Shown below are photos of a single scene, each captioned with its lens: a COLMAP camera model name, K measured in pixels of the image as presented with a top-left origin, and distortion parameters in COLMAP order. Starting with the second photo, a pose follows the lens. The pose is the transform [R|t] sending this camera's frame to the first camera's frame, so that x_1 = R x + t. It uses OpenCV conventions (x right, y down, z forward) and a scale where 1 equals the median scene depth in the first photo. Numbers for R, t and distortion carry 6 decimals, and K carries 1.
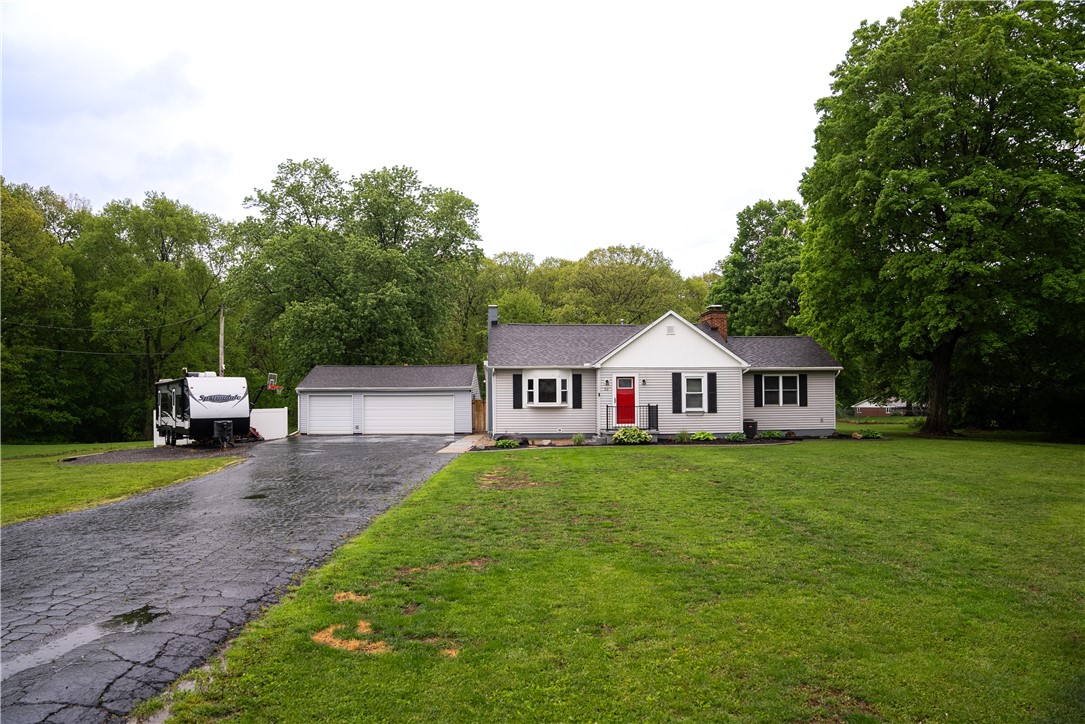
lens RADIAL K [[741.6, 0, 542.5], [0, 741.6, 362.0], [0, 0, 1]] dist [-0.181551, 0.129722]
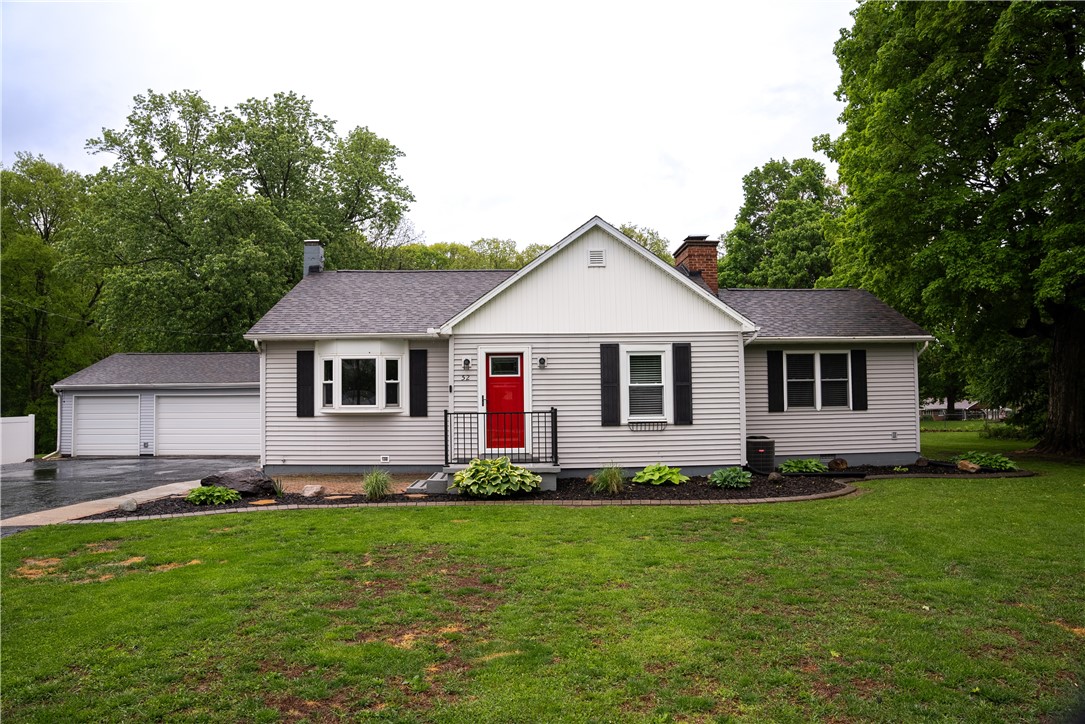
lens RADIAL K [[741.6, 0, 542.5], [0, 741.6, 362.0], [0, 0, 1]] dist [-0.181551, 0.129722]
pose [[0.999867, -0.007326, -0.014601, 0.139042], [0.007230, 0.999952, -0.006626, 0.028586], [0.014649, 0.006519, 0.999871, 0.485471]]
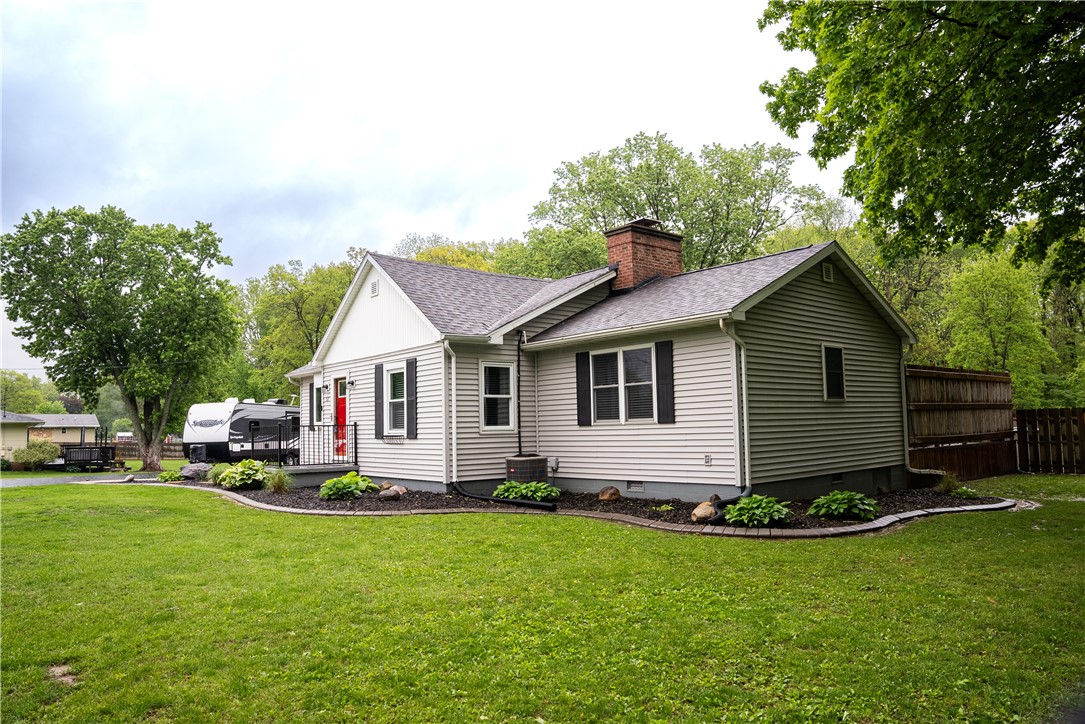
lens RADIAL K [[741.6, 0, 542.5], [0, 741.6, 362.0], [0, 0, 1]] dist [-0.181551, 0.129722]
pose [[0.616789, -0.080317, -0.783020, 0.657102], [0.058233, 0.996711, -0.056365, 0.048517], [0.784972, -0.010832, 0.619437, 0.729940]]
